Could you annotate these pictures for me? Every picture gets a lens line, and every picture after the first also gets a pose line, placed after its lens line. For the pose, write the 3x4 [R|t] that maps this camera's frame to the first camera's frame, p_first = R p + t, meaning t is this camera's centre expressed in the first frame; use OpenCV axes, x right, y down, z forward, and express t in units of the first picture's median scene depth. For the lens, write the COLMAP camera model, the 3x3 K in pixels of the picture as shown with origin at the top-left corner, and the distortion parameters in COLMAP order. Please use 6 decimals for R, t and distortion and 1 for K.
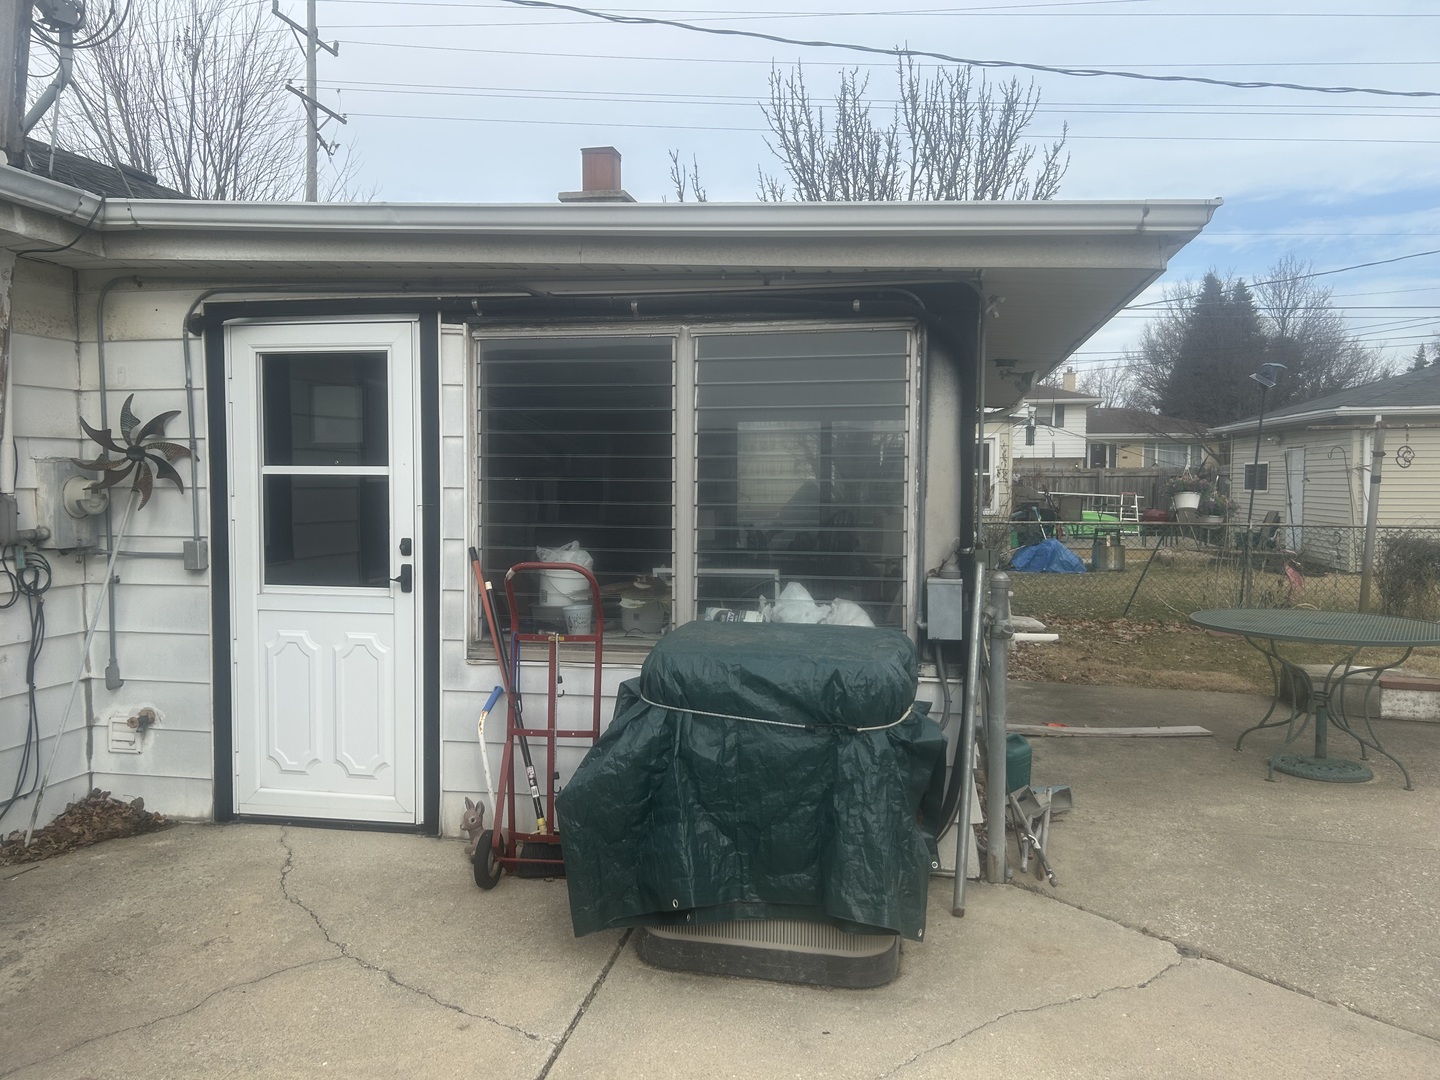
lens RADIAL K [[1086.6, 0, 720.7], [0, 1086.6, 530.0], [0, 0, 1]] dist [0.003968, -0.000014]
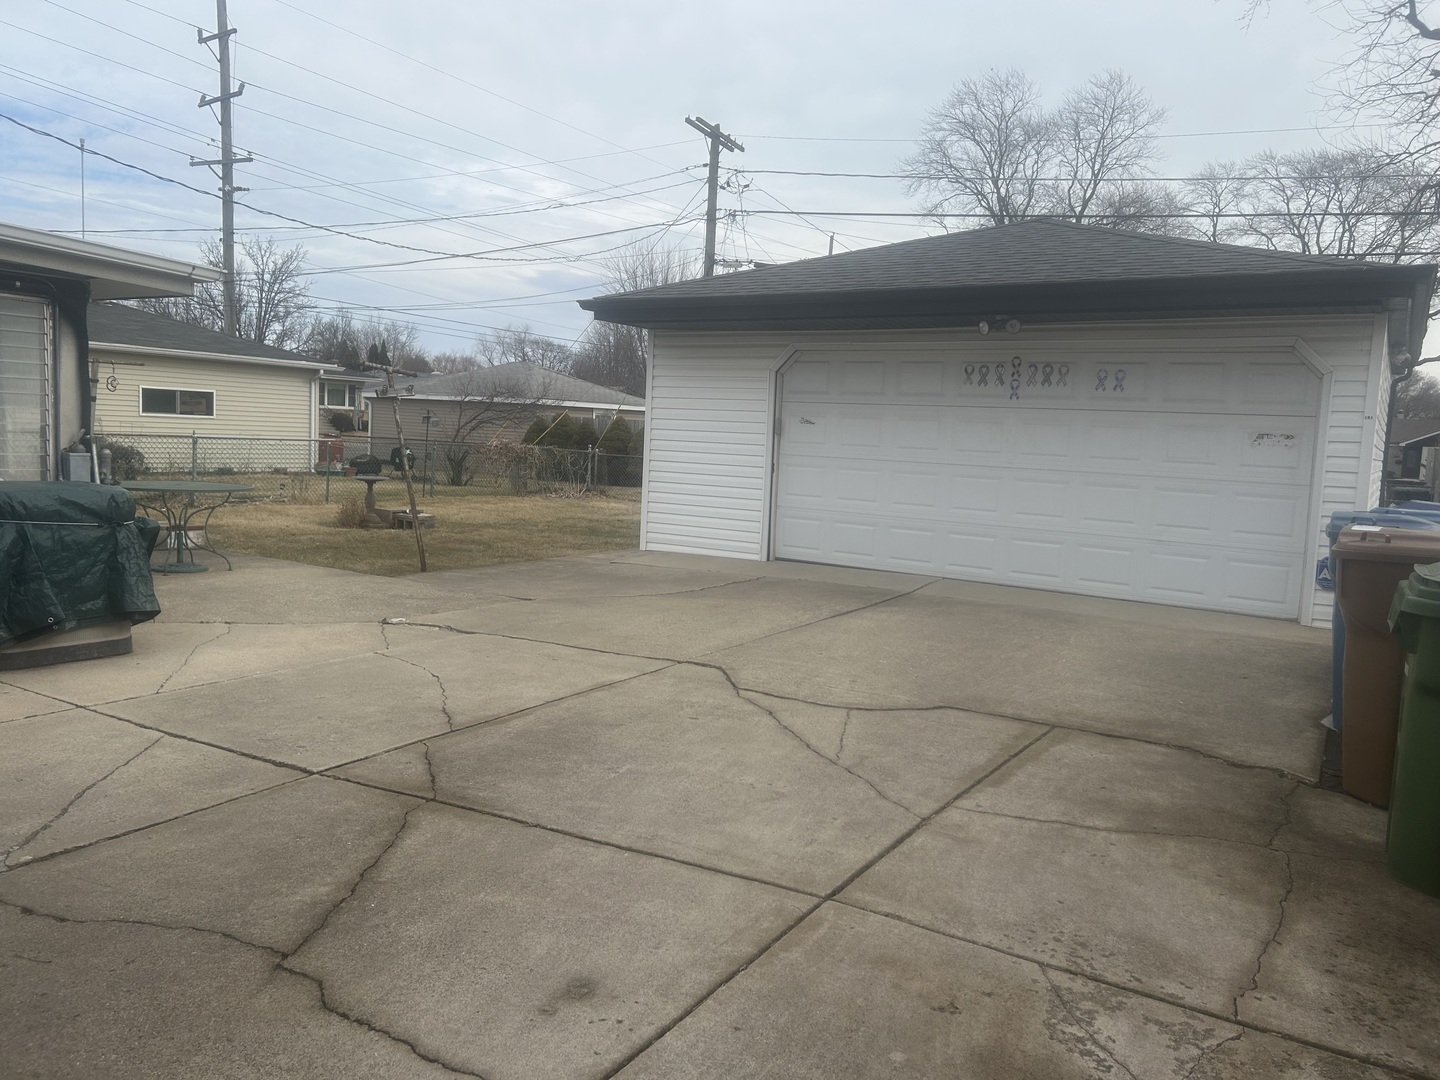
lens RADIAL K [[1086.6, 0, 719.3], [0, 1086.6, 539.2], [0, 0, 1]] dist [0.003968, -0.000014]
pose [[0.335625, -0.073469, 0.939126, -1.352053], [-0.008229, 0.996687, 0.080913, 0.040417], [-0.941960, -0.034885, 0.333908, -0.680065]]
